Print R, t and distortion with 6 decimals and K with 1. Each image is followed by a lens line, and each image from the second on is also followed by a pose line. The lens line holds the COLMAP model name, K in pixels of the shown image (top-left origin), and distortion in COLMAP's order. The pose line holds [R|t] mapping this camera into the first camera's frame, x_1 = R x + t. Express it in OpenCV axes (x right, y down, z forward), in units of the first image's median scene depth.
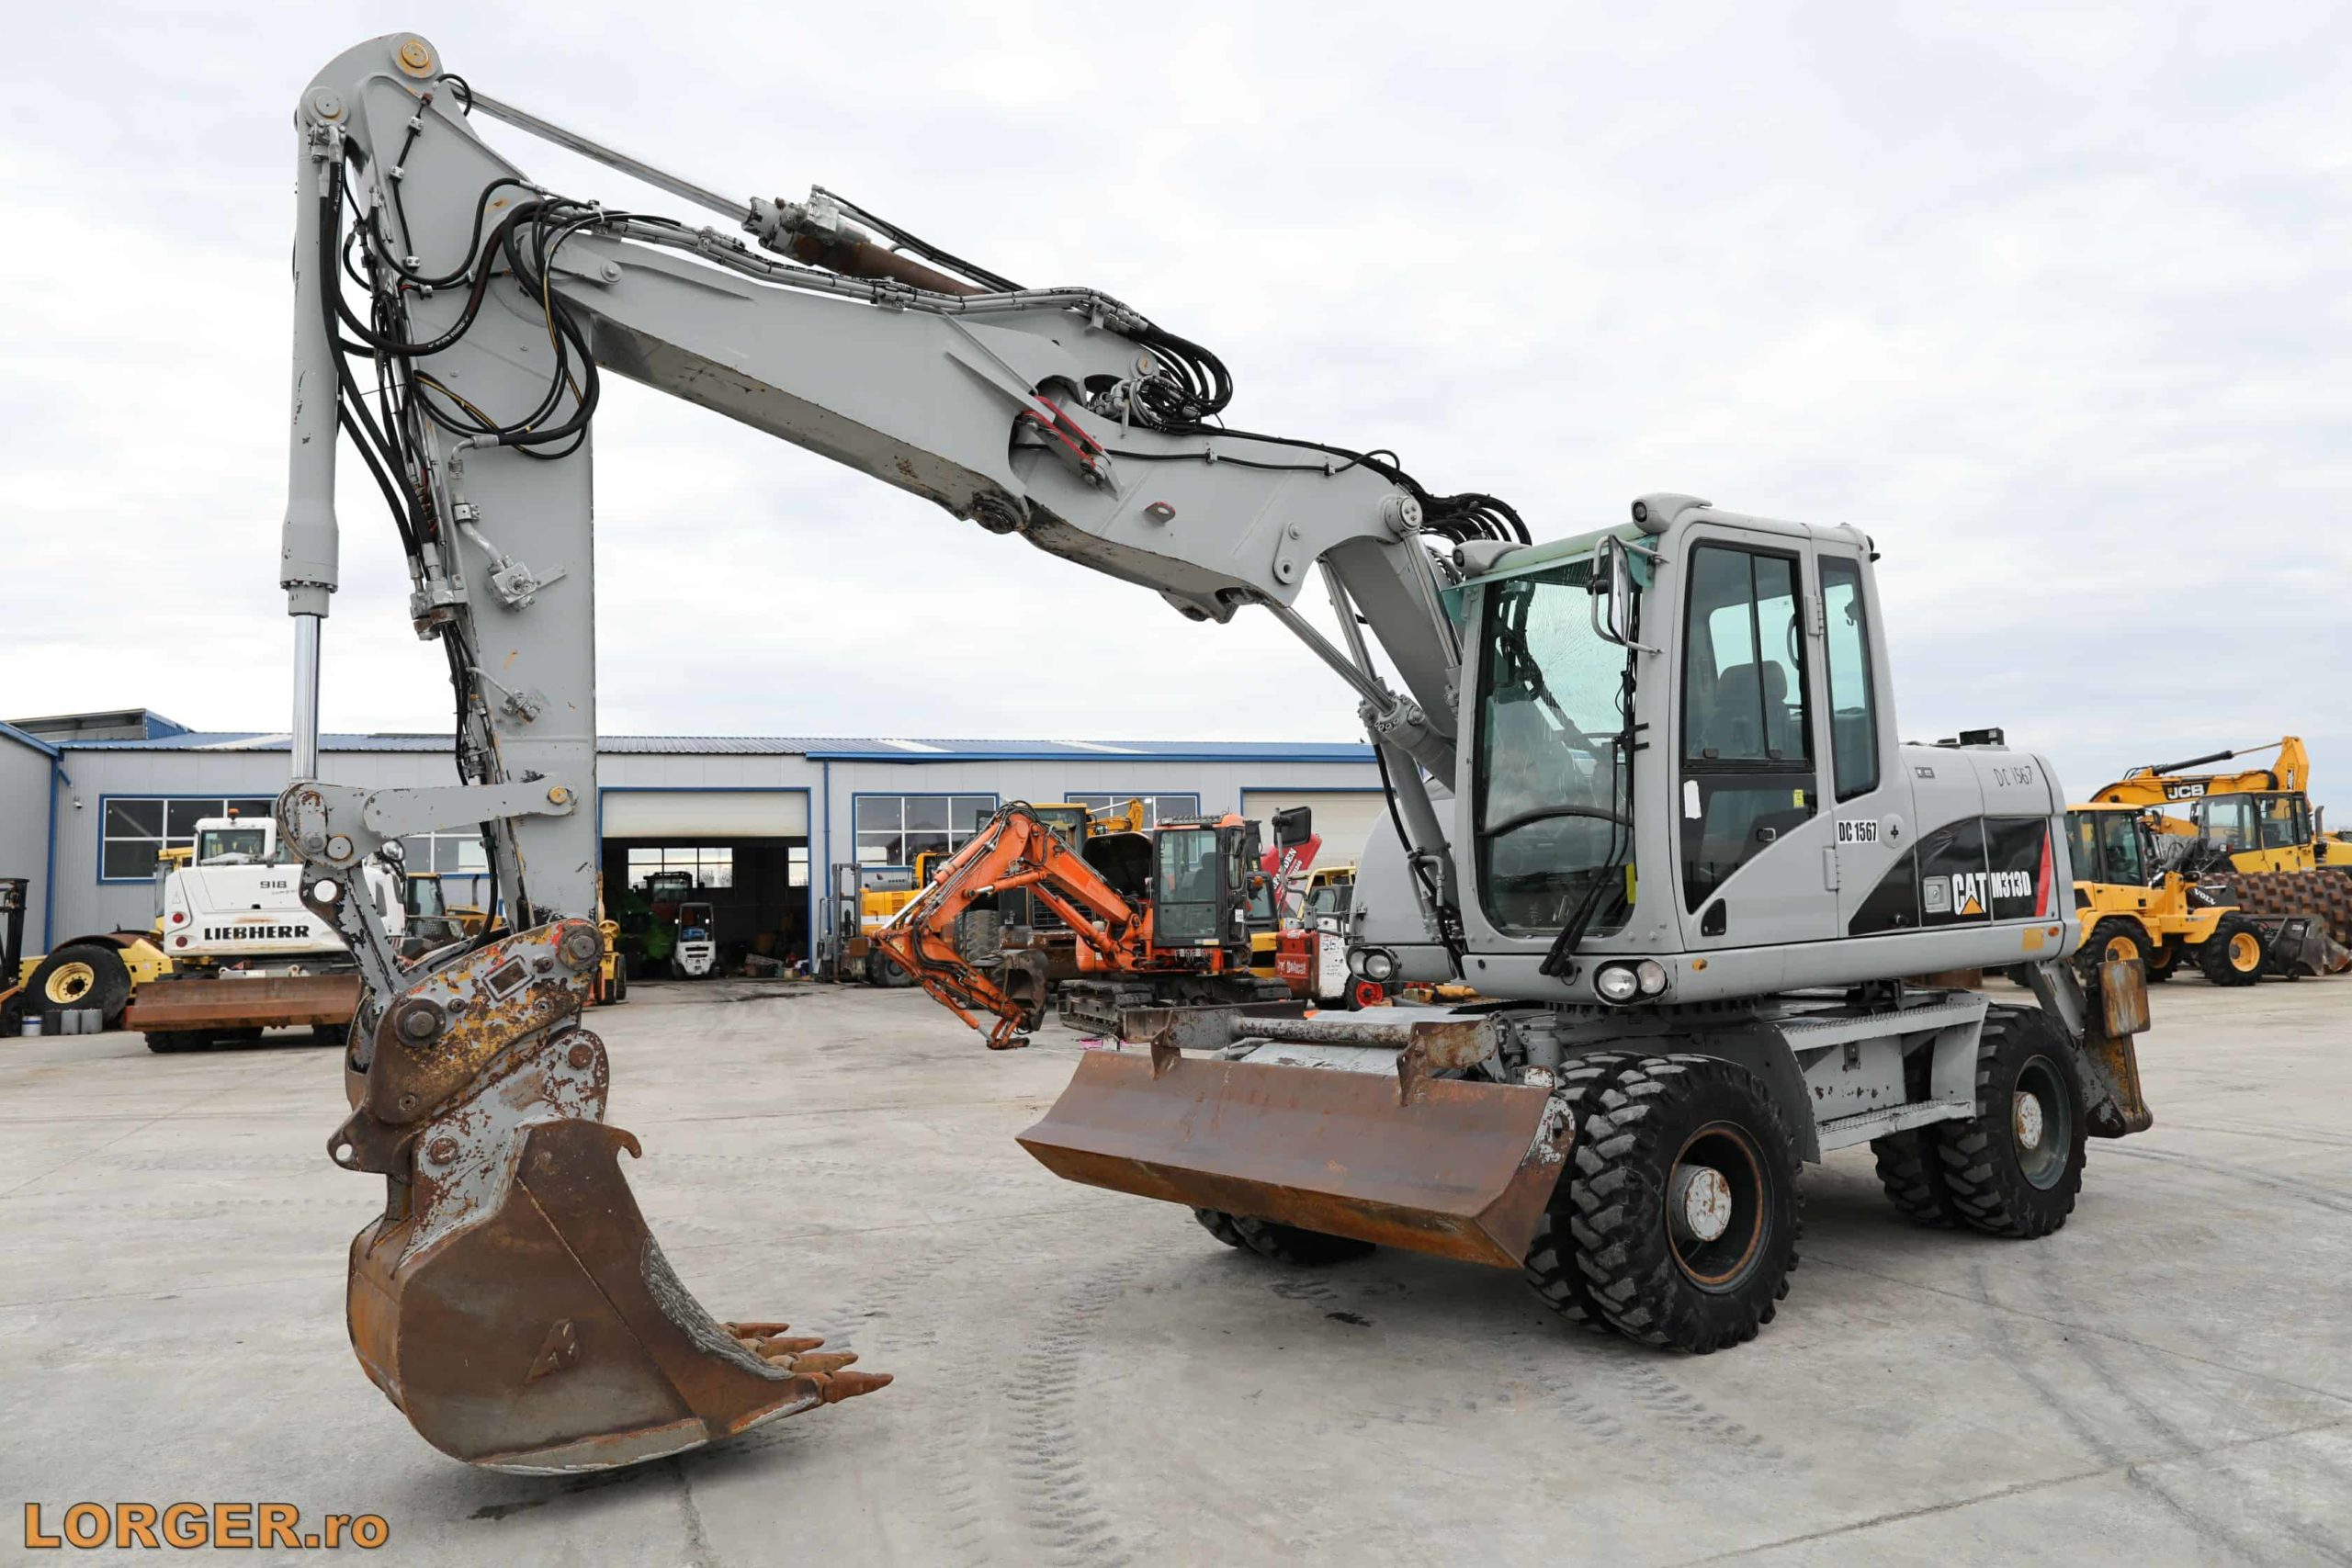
lens RADIAL K [[1609.8, 0, 1176.0], [0, 1609.8, 784.0], [0, 0, 1]] dist [-0.058015, 0.053392]
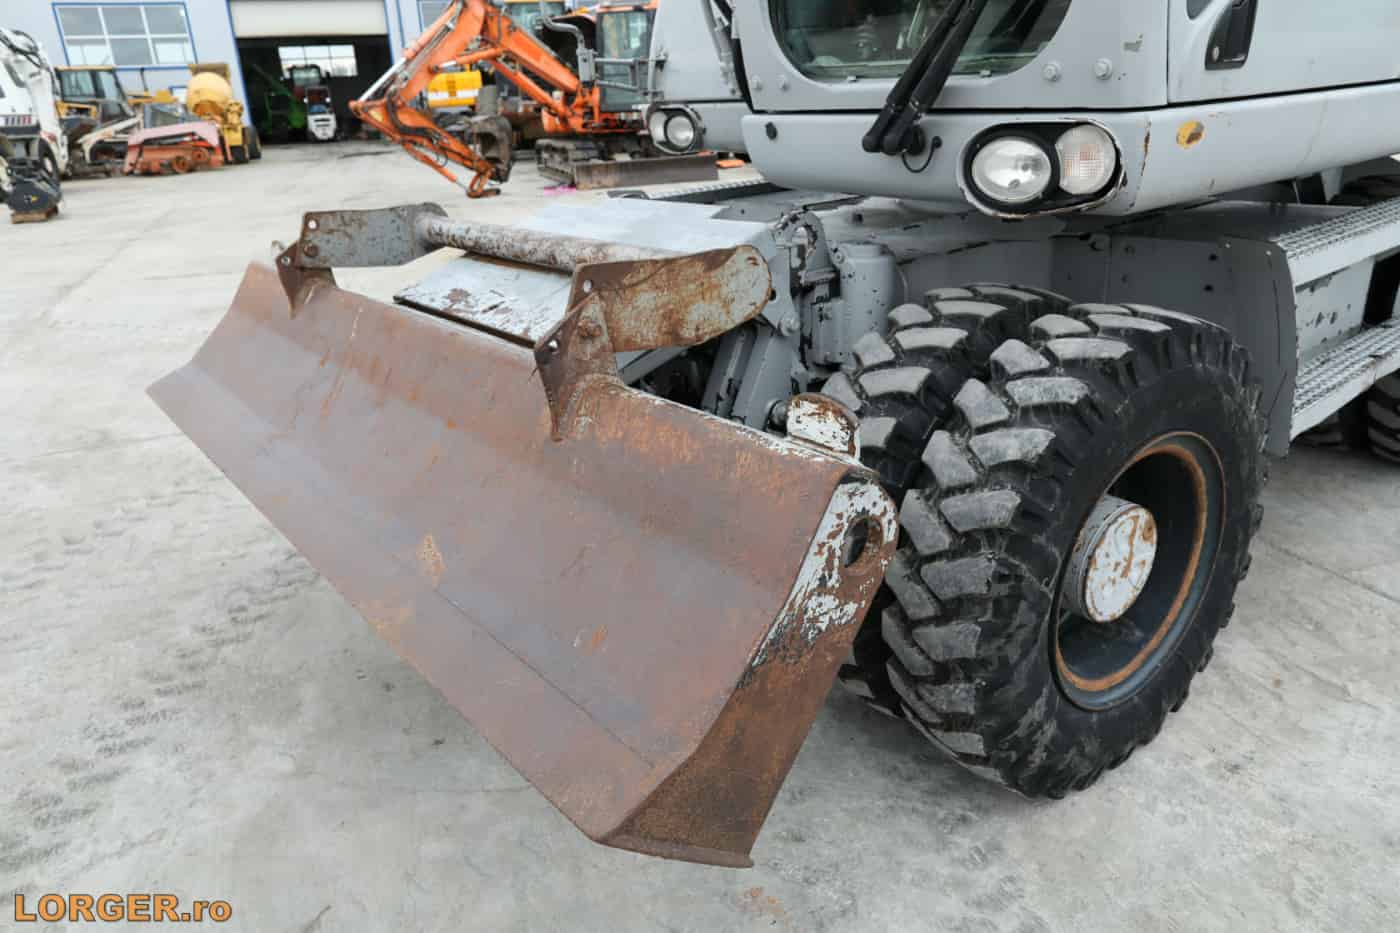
lens RADIAL K [[958.3, 0, 700.0], [0, 958.3, 466.5], [0, 0, 1]] dist [-0.058015, 0.053392]
pose [[0.999739, -0.018558, 0.013340, 0.147219], [0.010759, 0.897100, 0.441697, 0.063887], [-0.020164, -0.441438, 0.897065, 0.592914]]
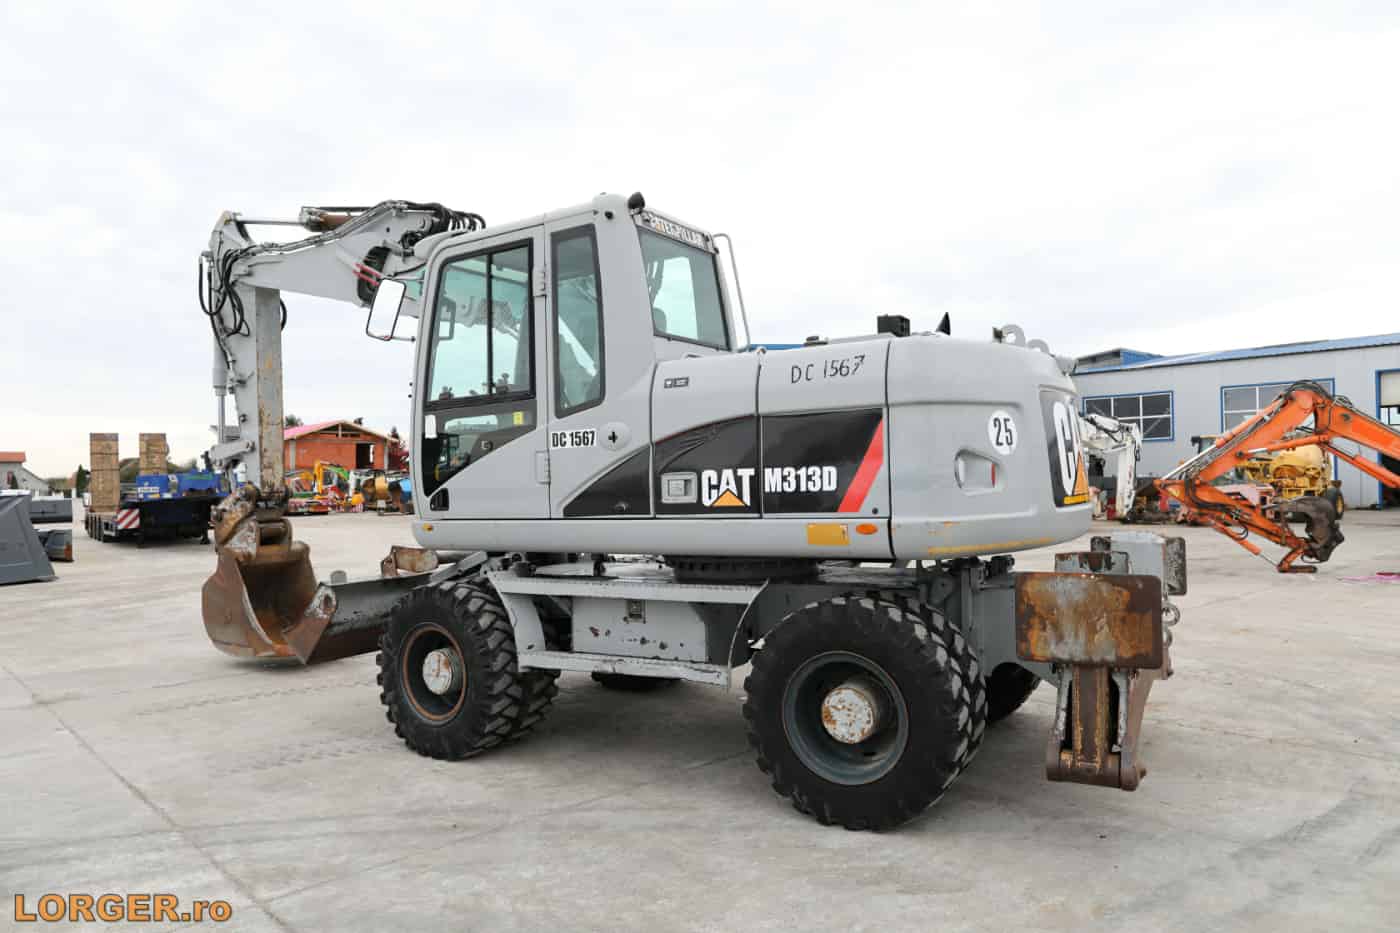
lens RADIAL K [[958.3, 0, 700.0], [0, 958.3, 466.5], [0, 0, 1]] dist [-0.058015, 0.053392]
pose [[0.381164, 0.010486, -0.924448, 1.127760], [0.077480, 0.996056, 0.043244, 0.024895], [0.921255, -0.088109, 0.378849, 0.750699]]
